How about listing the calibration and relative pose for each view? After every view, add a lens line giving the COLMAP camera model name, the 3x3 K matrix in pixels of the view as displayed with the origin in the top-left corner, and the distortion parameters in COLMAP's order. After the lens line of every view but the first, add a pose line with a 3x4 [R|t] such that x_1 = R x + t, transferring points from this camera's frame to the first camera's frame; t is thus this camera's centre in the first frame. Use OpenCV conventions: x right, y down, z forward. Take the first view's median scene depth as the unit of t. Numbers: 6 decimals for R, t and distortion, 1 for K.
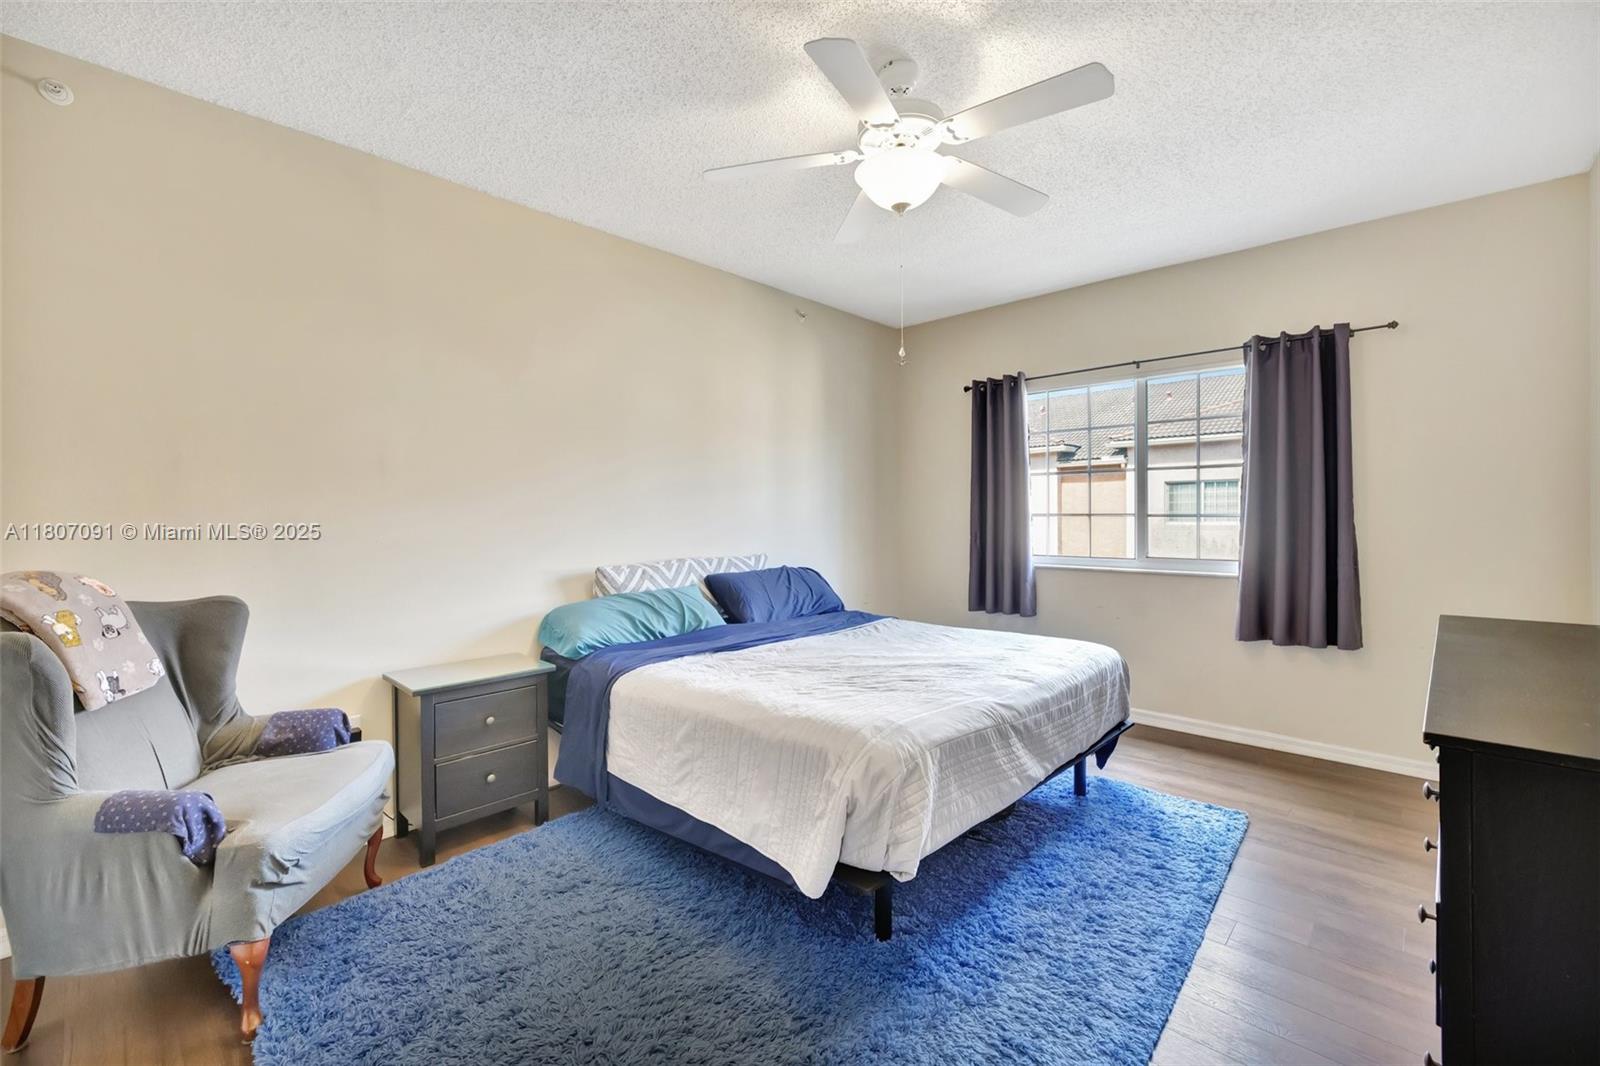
lens RADIAL K [[688.6, 0, 805.4], [0, 688.6, 537.4], [0, 0, 1]] dist [-0.000165, 0.000484]
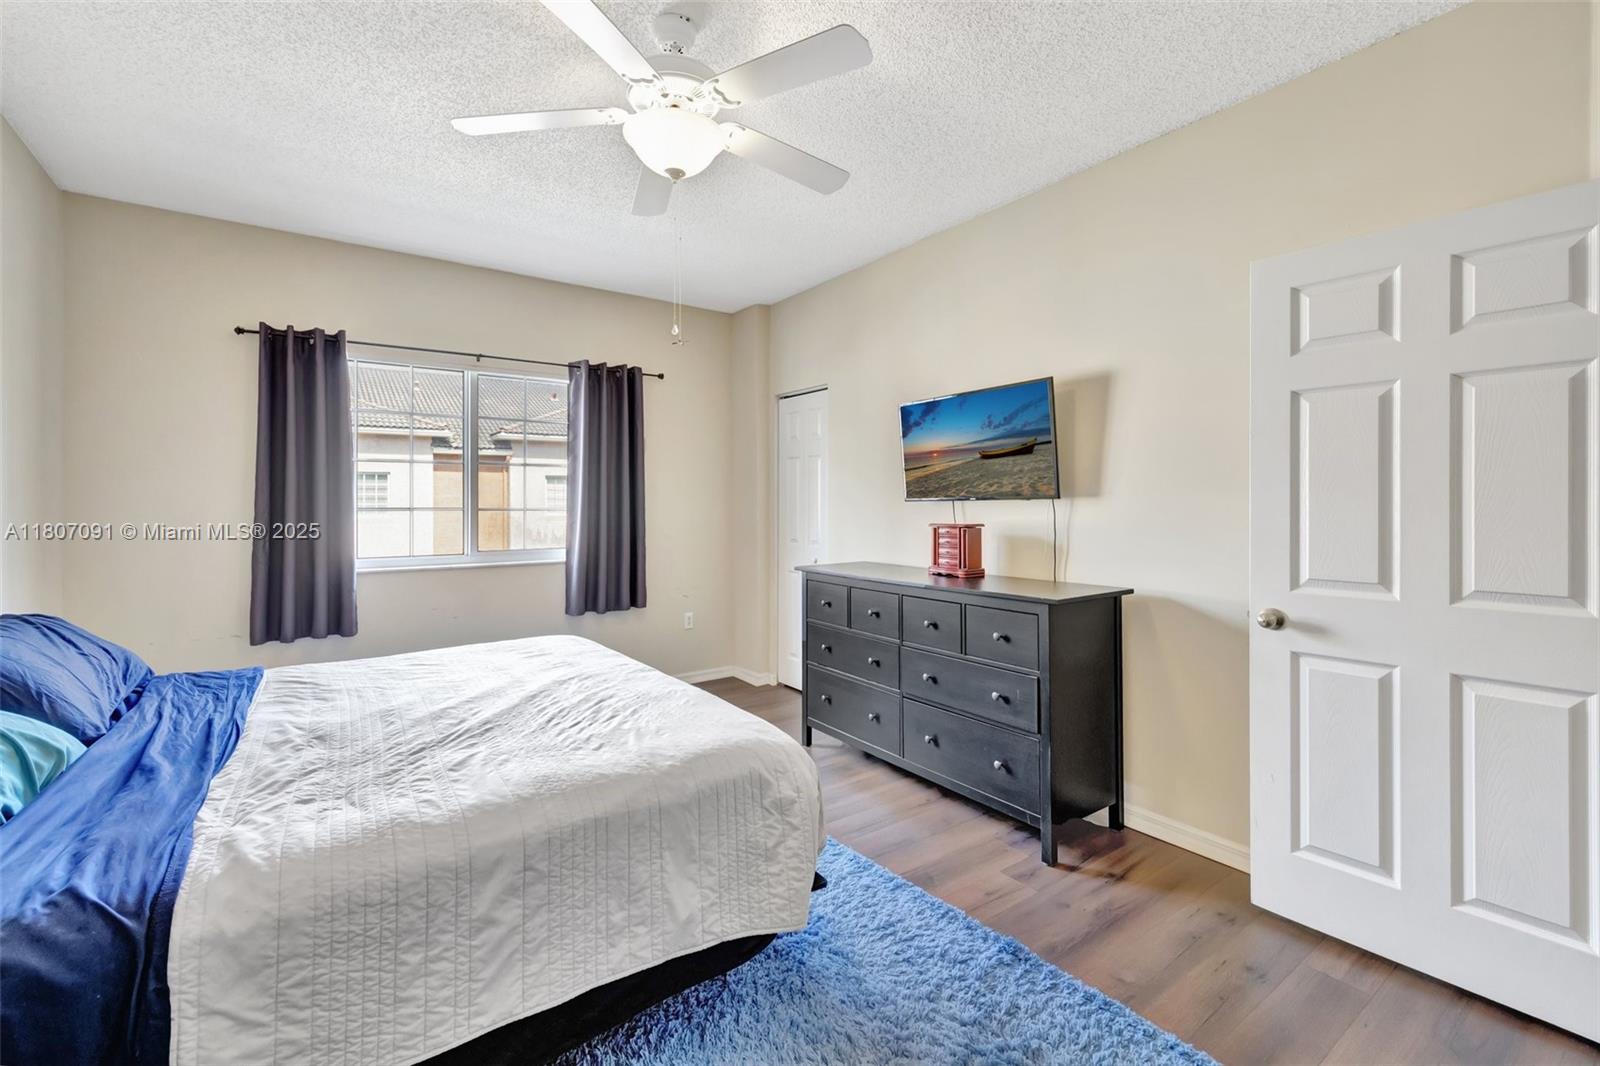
lens RADIAL K [[684.2, 0, 797.6], [0, 684.2, 503.9], [0, 0, 1]] dist [-0.001000, 0.000034]
pose [[0.188960, 0.005223, 0.981971, -0.439977], [0.036716, 0.999249, -0.012380, -0.012035], [-0.981298, 0.038393, 0.188626, 0.408644]]
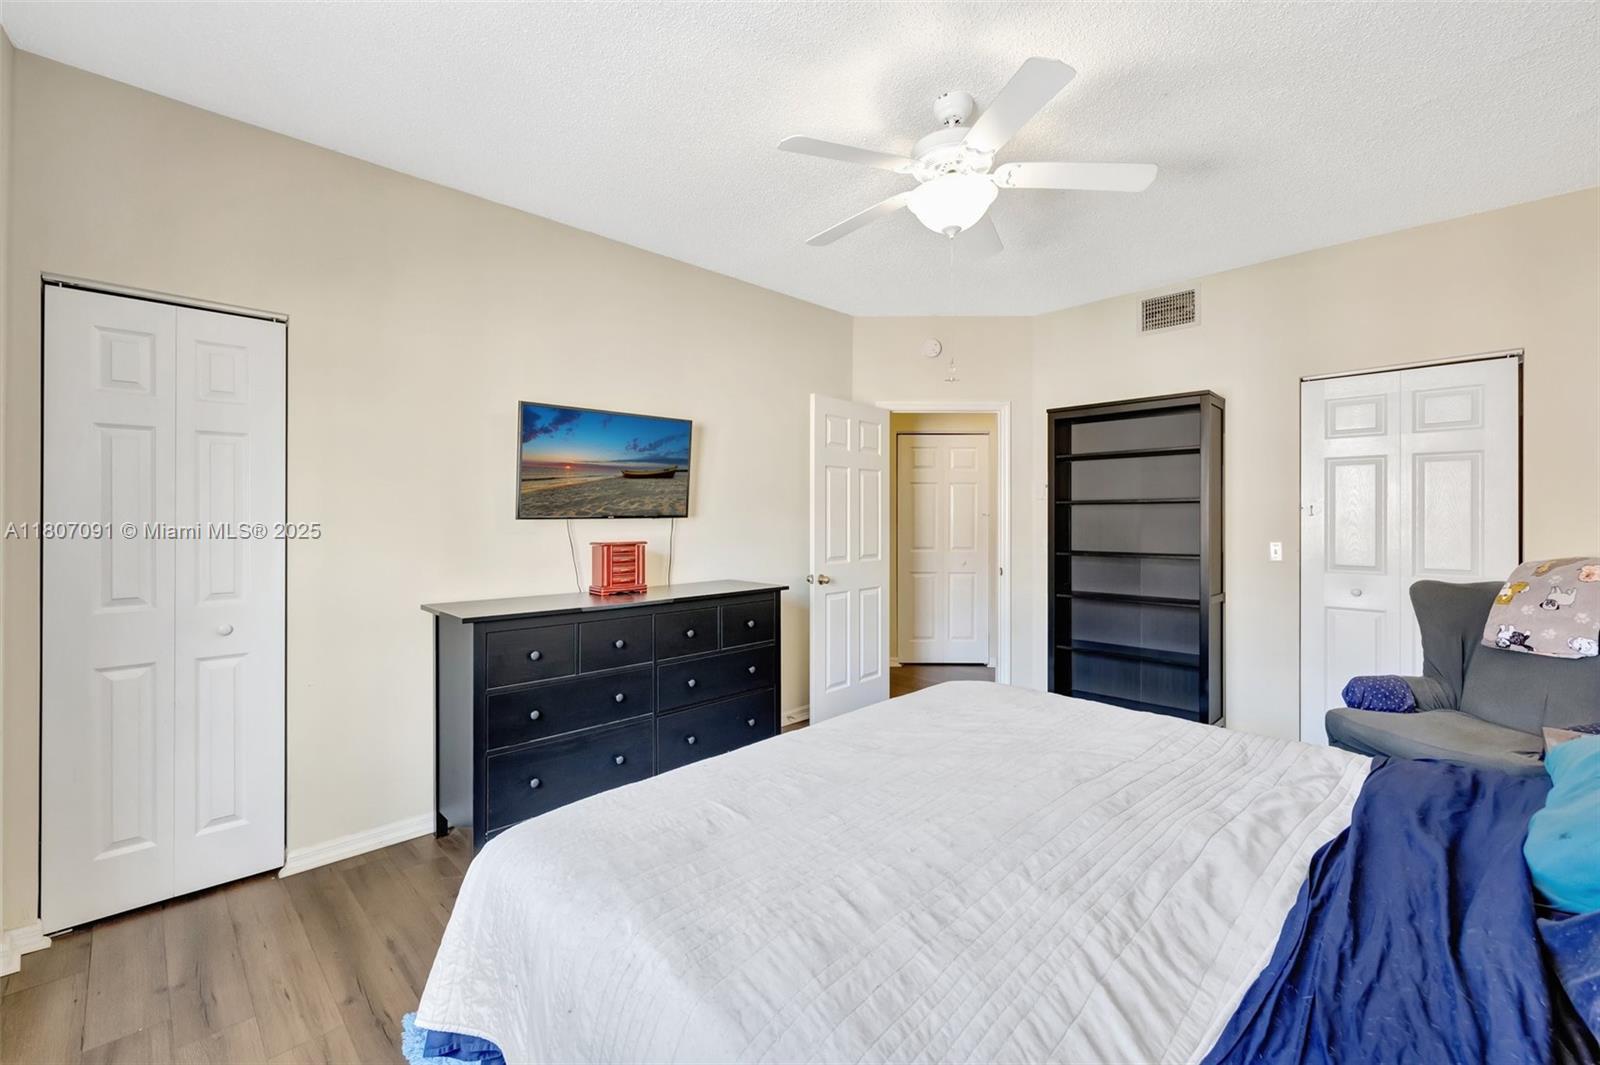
lens RADIAL K [[684.2, 0, 797.6], [0, 684.2, 503.4], [0, 0, 1]] dist [-0.001000, 0.000034]
pose [[-0.999160, 0.016772, 0.037382, 0.212837], [0.017025, 0.999834, 0.006443, -0.039974], [-0.037268, 0.007074, -0.999280, 1.270170]]
